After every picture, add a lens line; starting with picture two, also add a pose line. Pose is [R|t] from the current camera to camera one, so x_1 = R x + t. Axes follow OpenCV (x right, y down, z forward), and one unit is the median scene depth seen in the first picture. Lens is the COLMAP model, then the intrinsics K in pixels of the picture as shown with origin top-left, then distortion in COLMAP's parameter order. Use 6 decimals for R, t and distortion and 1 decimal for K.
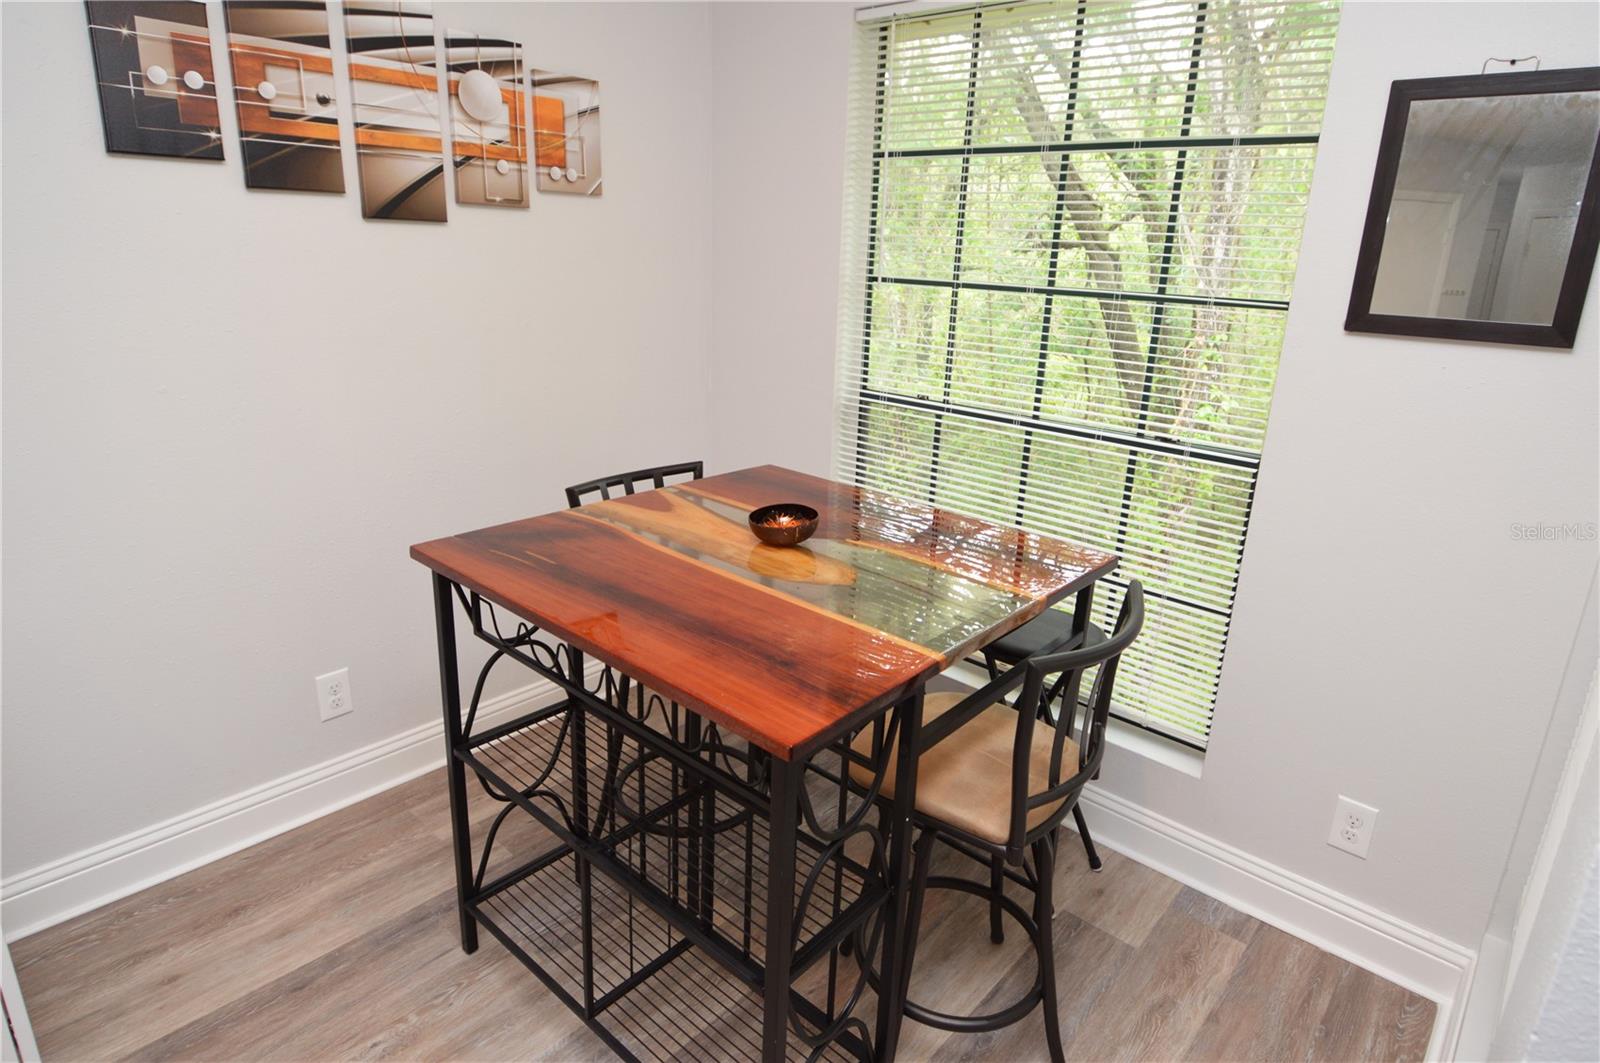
lens RADIAL K [[881.1, 0, 816.9], [0, 881.1, 520.9], [0, 0, 1]] dist [0.007578, -0.019941]
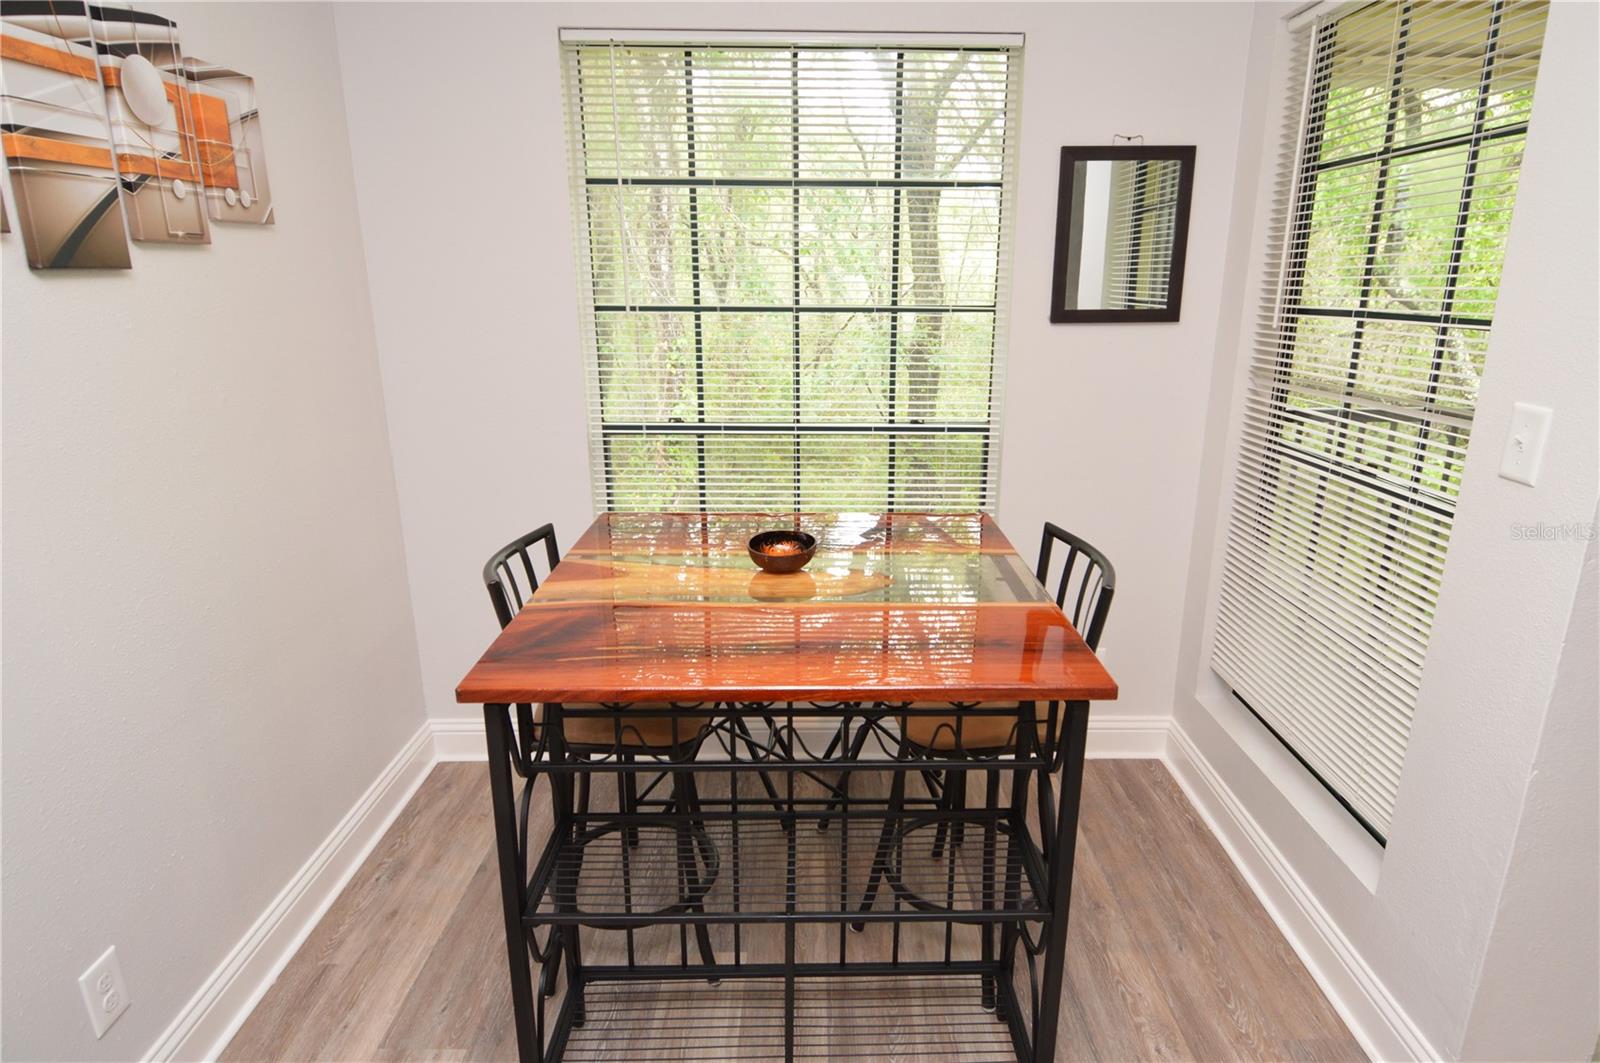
lens RADIAL K [[881.1, 0, 816.9], [0, 881.1, 520.9], [0, 0, 1]] dist [0.007578, -0.019941]
pose [[0.735749, -0.220896, 0.640218, -0.510248], [0.225073, 0.971335, 0.076485, -0.079836], [-0.638761, 0.087822, 0.764376, 0.150861]]
